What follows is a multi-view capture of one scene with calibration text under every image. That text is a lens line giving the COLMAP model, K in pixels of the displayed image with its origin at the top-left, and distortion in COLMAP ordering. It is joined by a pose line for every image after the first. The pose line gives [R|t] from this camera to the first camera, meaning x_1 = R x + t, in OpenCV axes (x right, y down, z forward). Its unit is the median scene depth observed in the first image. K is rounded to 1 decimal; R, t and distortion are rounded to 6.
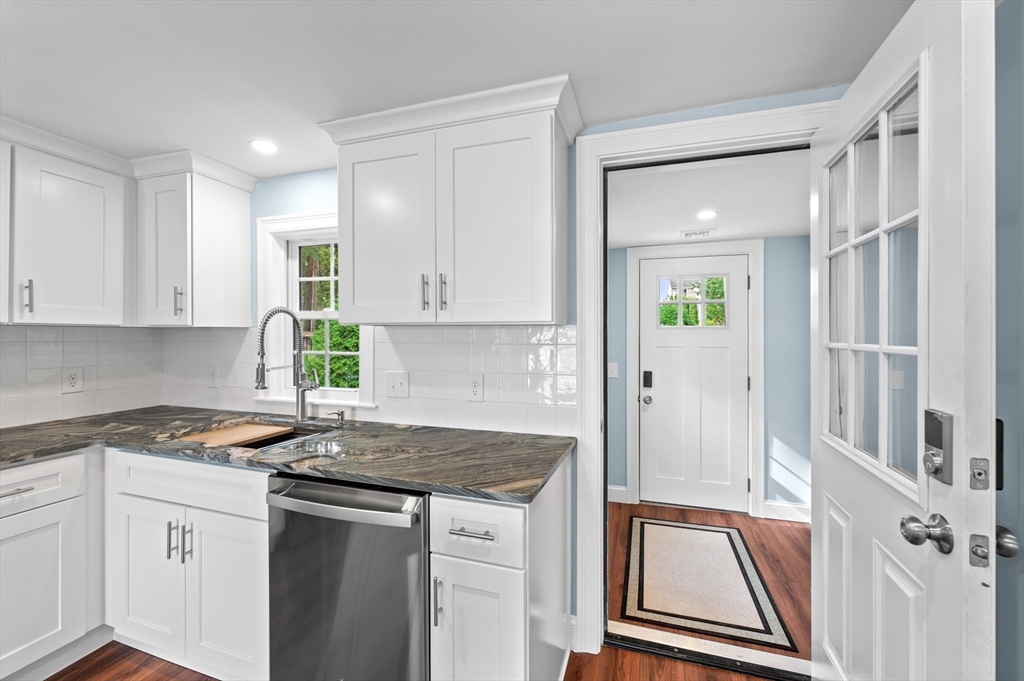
lens RADIAL K [[406.5, 0, 516.0], [0, 406.5, 338.7], [0, 0, 1]] dist [-0.001528, -0.000067]
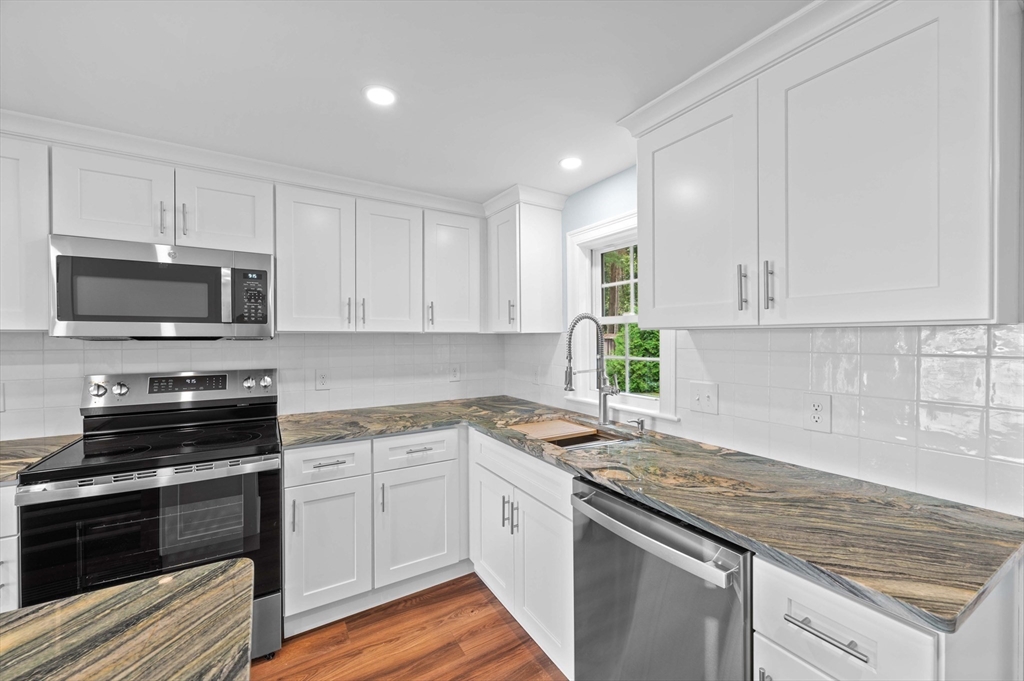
lens RADIAL K [[406.5, 0, 516.0], [0, 406.5, 338.7], [0, 0, 1]] dist [-0.001528, -0.000067]
pose [[0.761134, -0.002217, -0.648591, -0.042734], [-0.000036, 0.999994, -0.003460, -0.010804], [0.648594, 0.002657, 0.761130, 0.104271]]
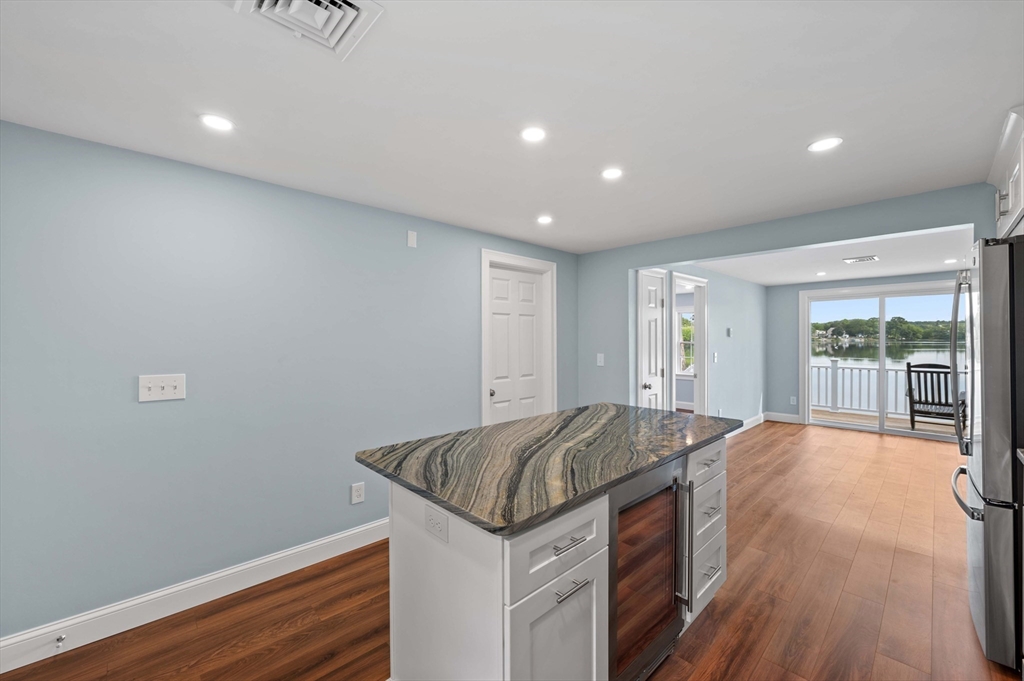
lens RADIAL K [[406.5, 0, 516.0], [0, 406.5, 338.7], [0, 0, 1]] dist [-0.001528, -0.000067]
pose [[-0.875501, -0.002264, 0.483210, -1.027474], [0.004172, 0.999916, 0.012245, -0.017835], [-0.483197, 0.012736, -0.875419, 0.850971]]
